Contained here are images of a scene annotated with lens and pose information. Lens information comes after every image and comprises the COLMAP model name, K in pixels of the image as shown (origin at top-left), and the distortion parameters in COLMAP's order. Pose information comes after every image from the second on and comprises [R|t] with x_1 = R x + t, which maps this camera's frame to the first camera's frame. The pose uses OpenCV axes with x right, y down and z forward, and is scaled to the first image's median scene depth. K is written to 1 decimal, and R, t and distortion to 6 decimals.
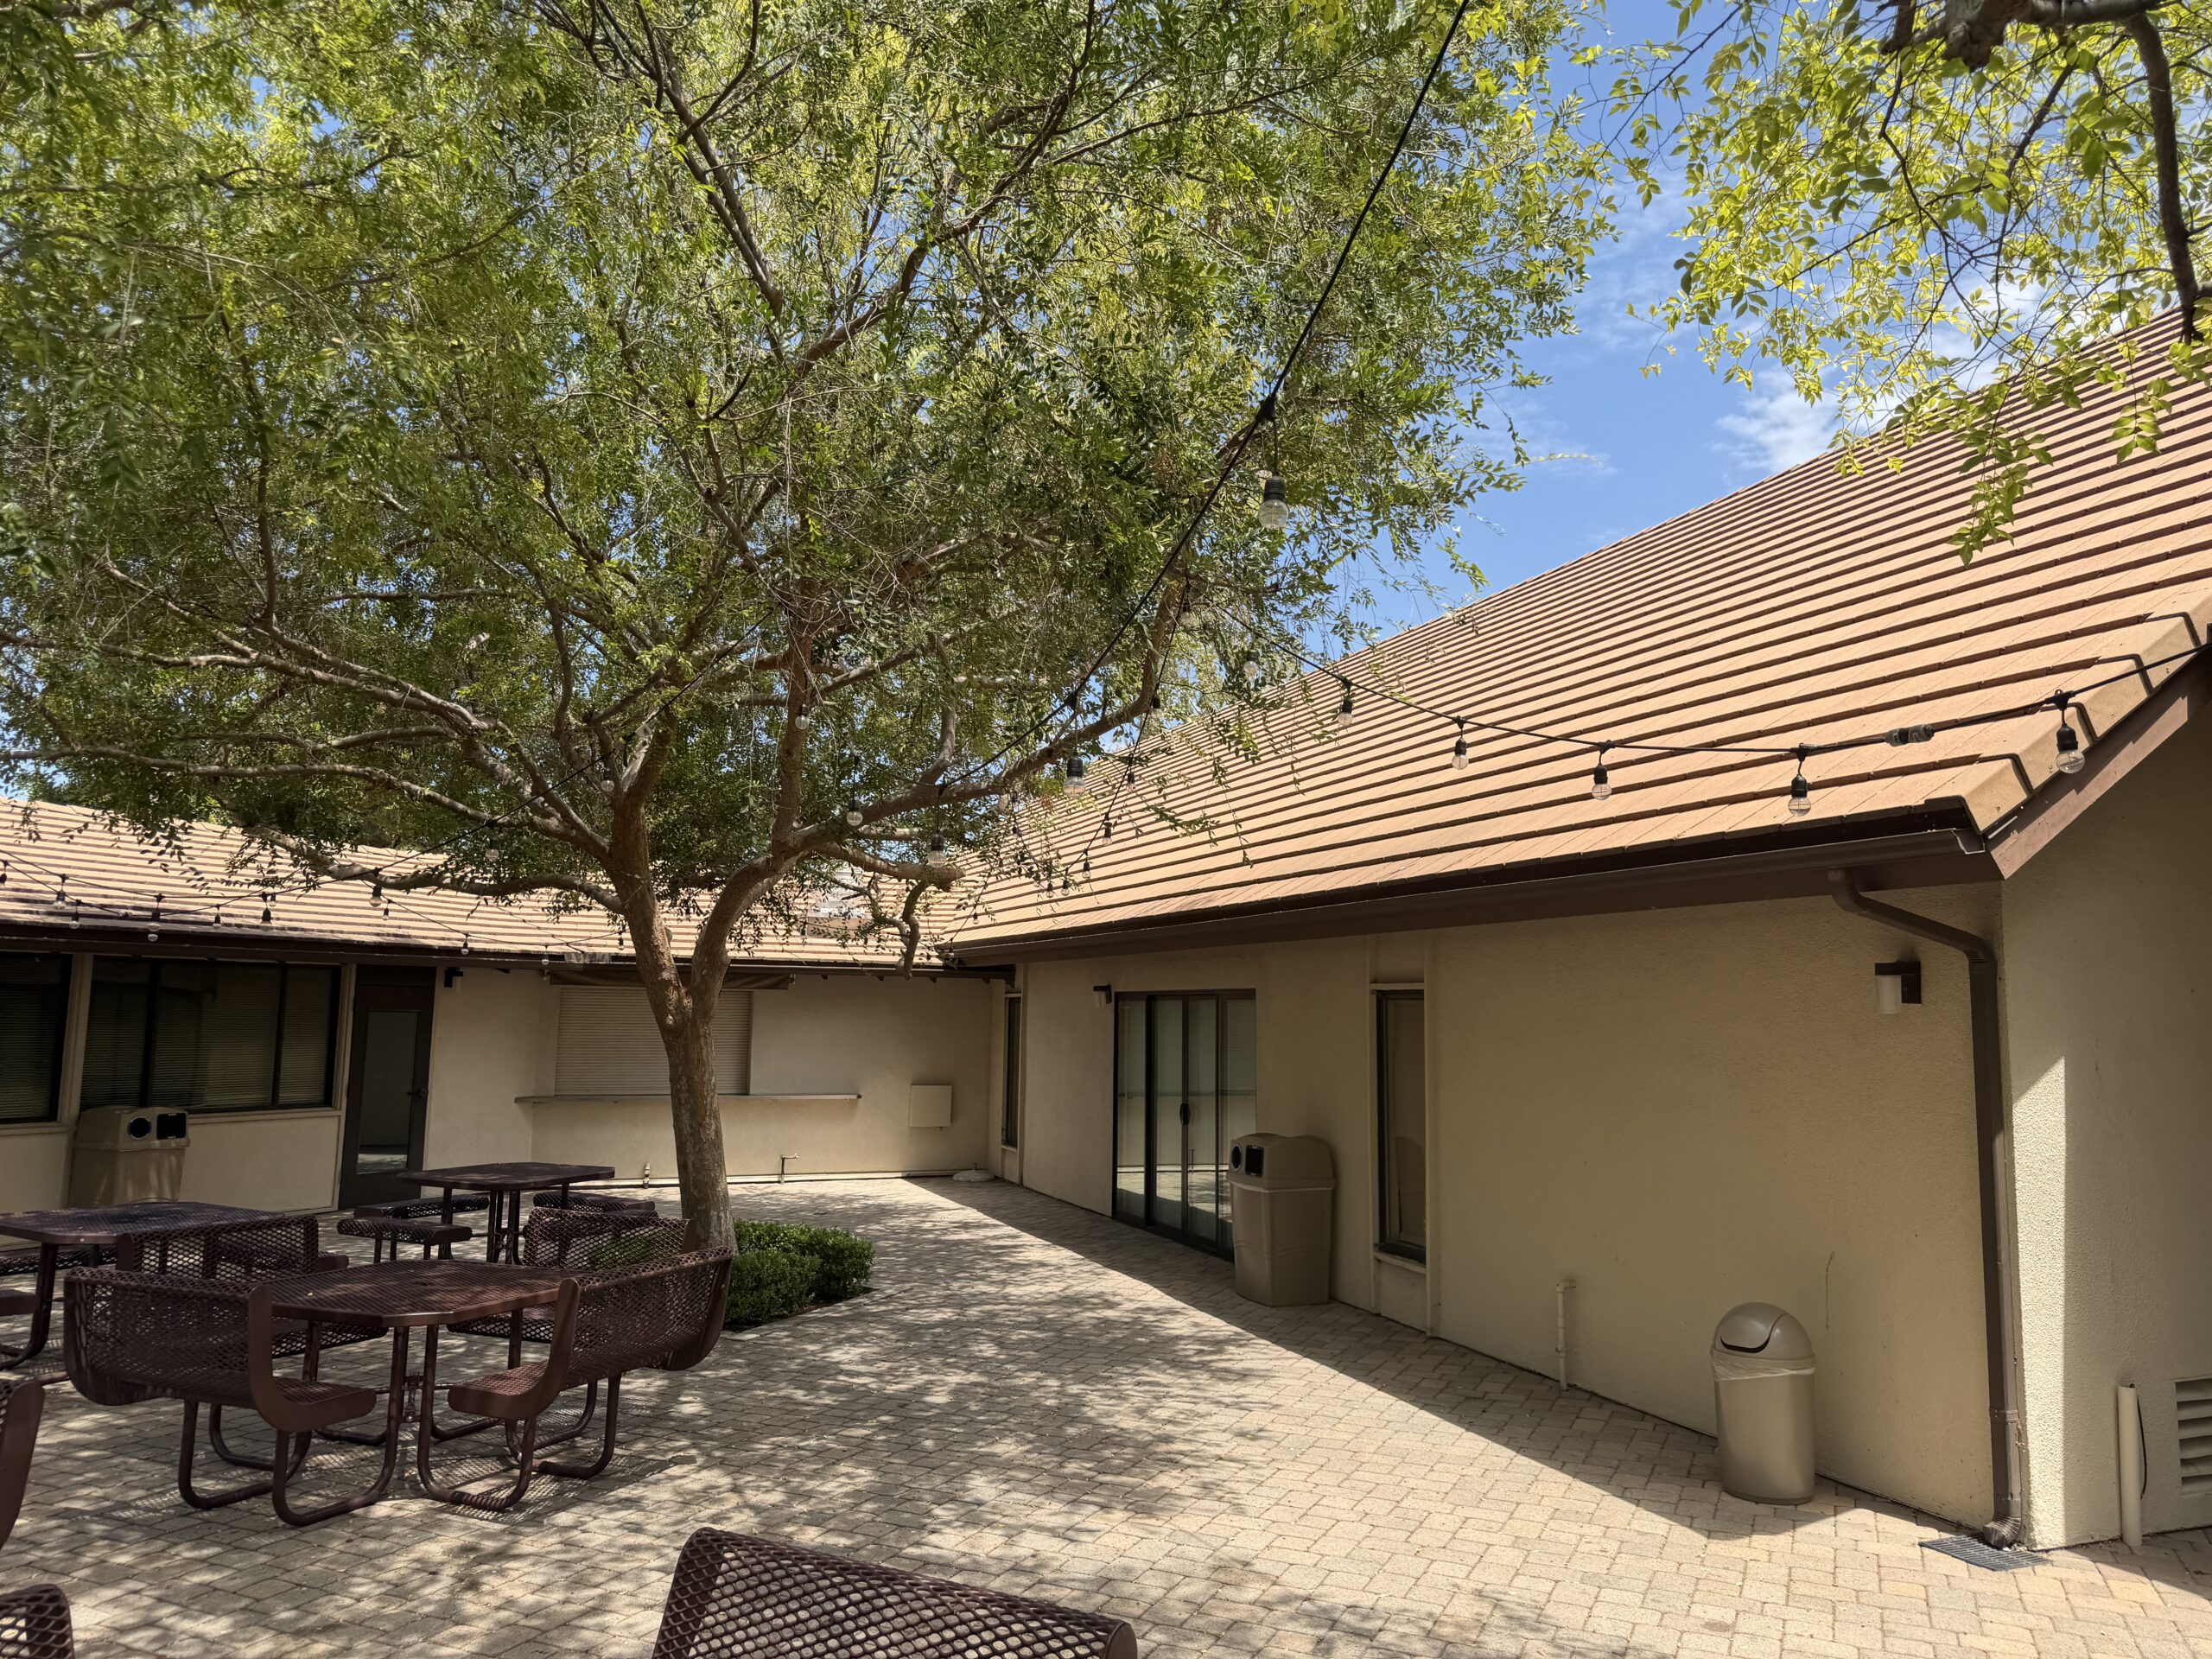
lens RADIAL K [[1552.5, 0, 1106.0], [0, 1552.5, 829.5], [0, 0, 1]] dist [0.071225, -0.092341]
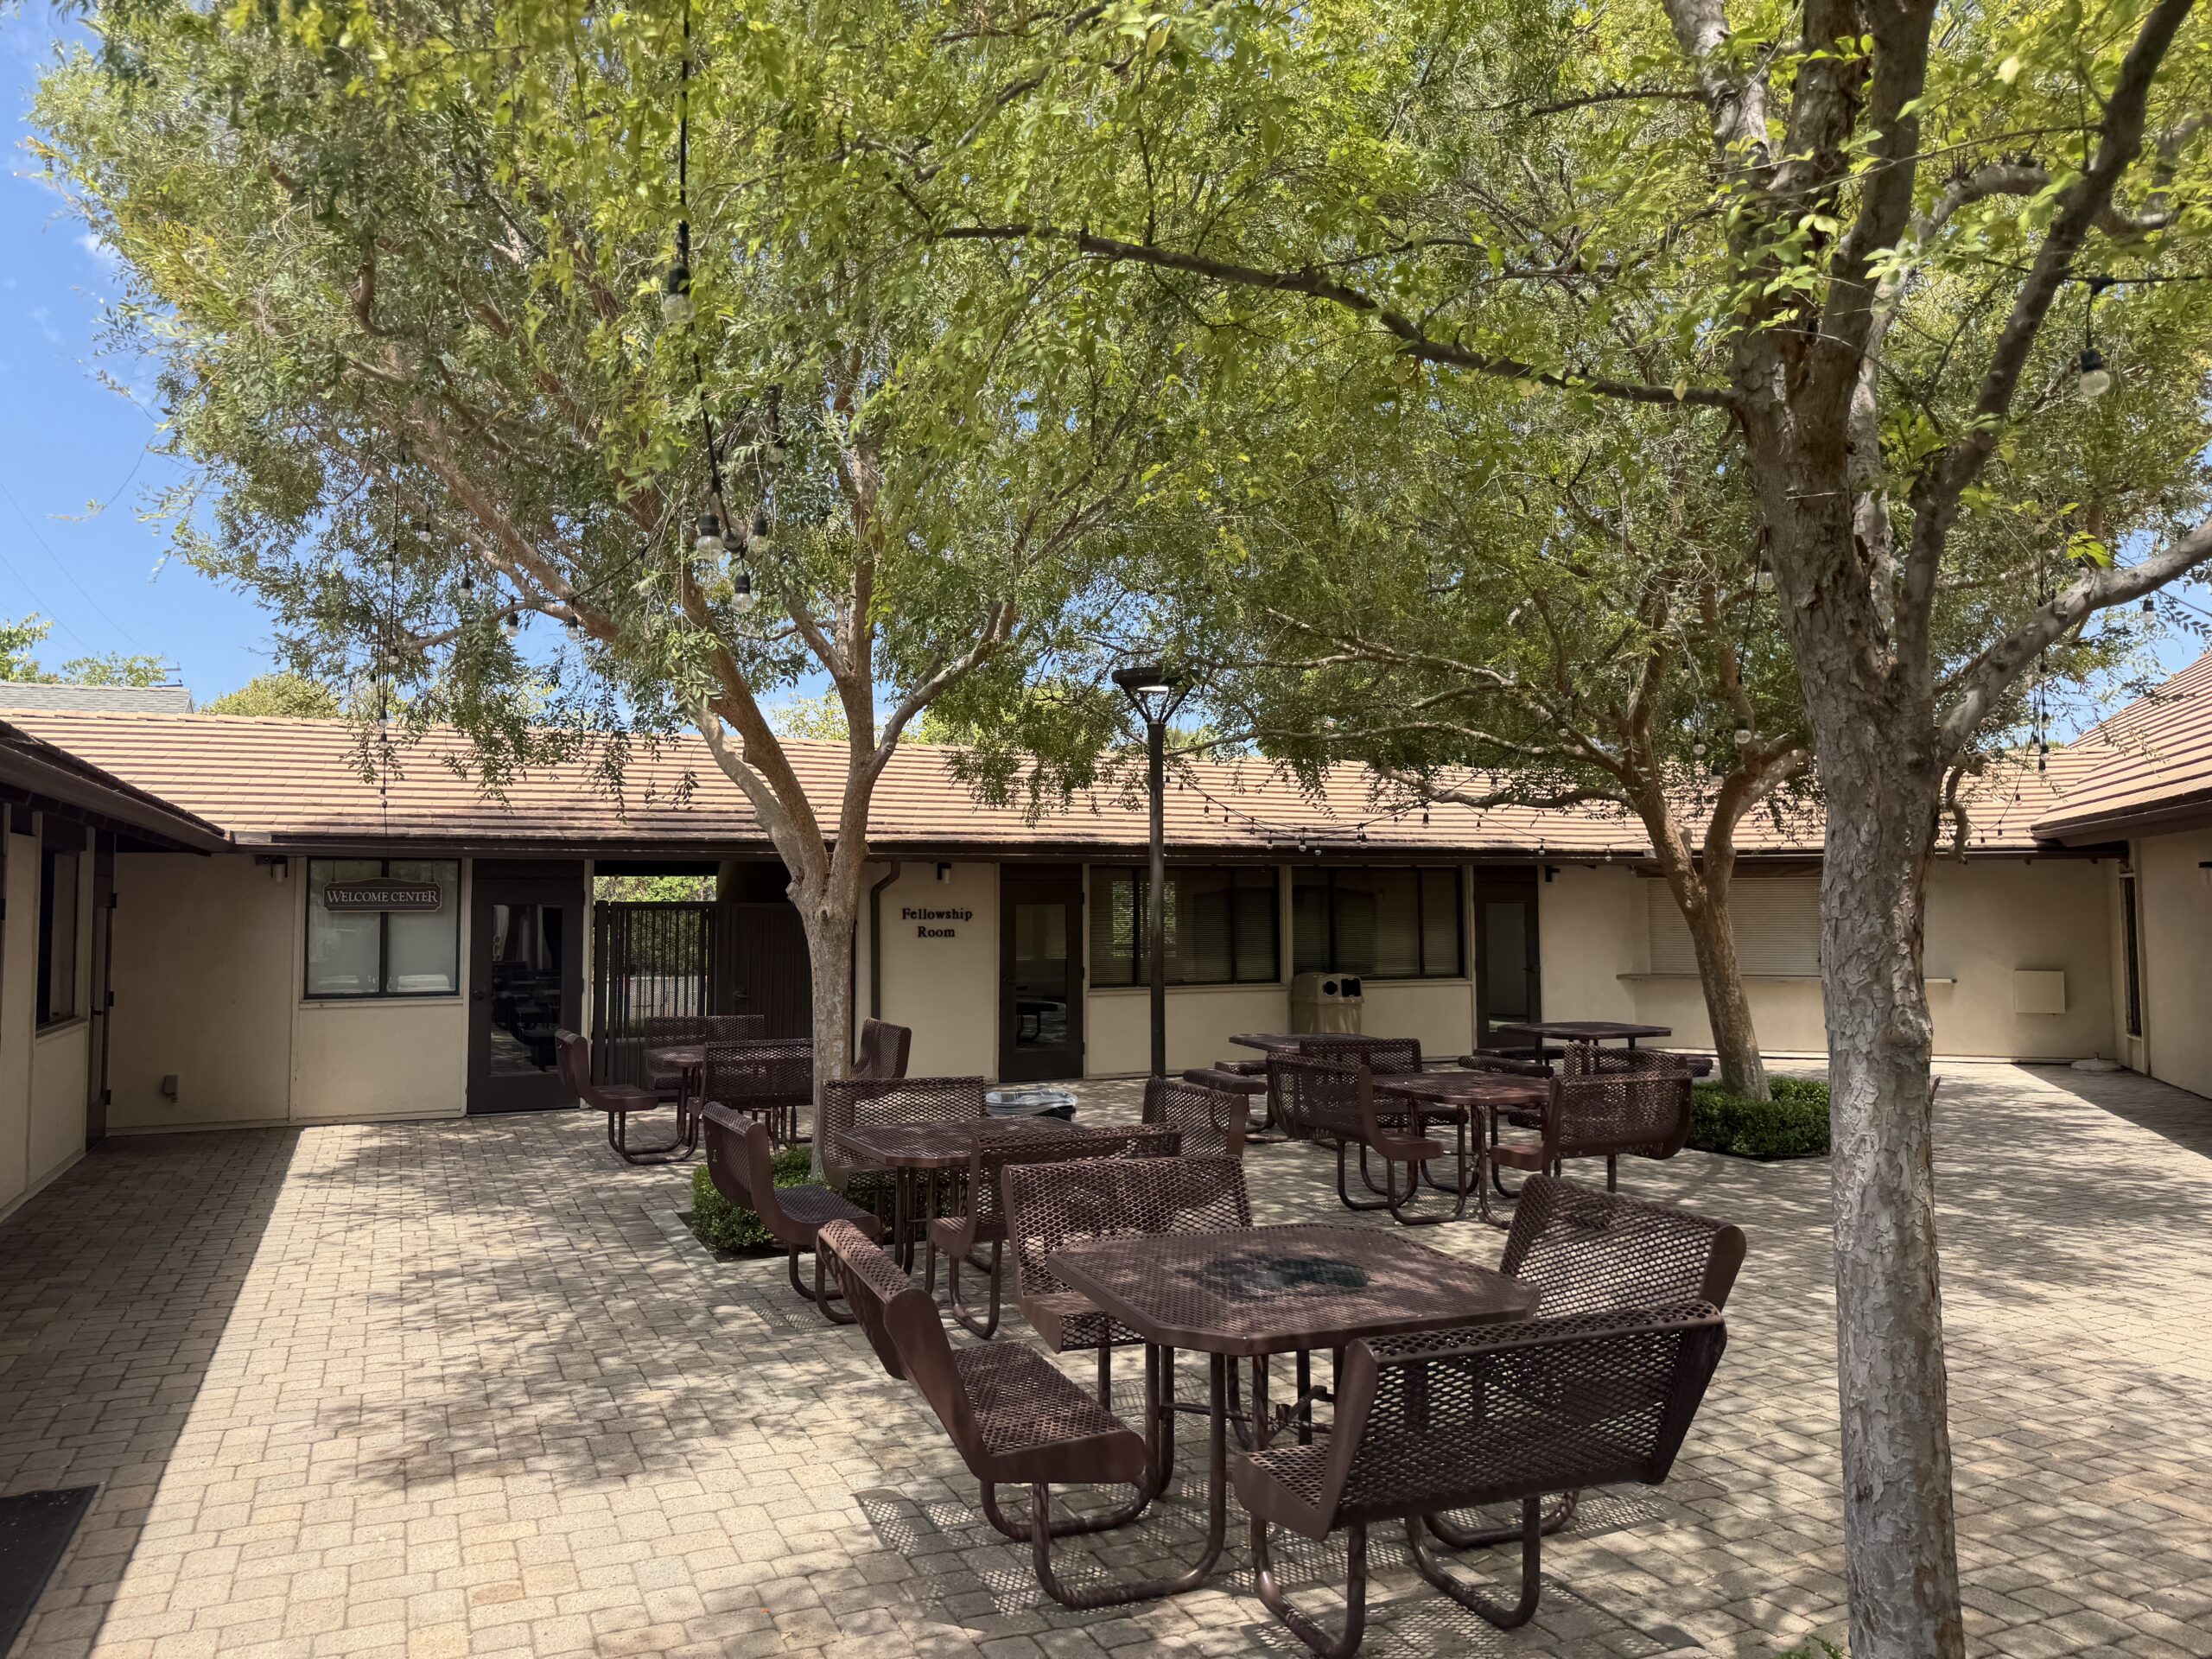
lens RADIAL K [[1552.5, 0, 1106.0], [0, 1552.5, 829.5], [0, 0, 1]] dist [0.071225, -0.092341]
pose [[0.755966, -0.052213, -0.652525, 0.139255], [0.095807, 0.994905, 0.031385, -0.012280], [0.647562, -0.086243, 0.757117, -0.156866]]
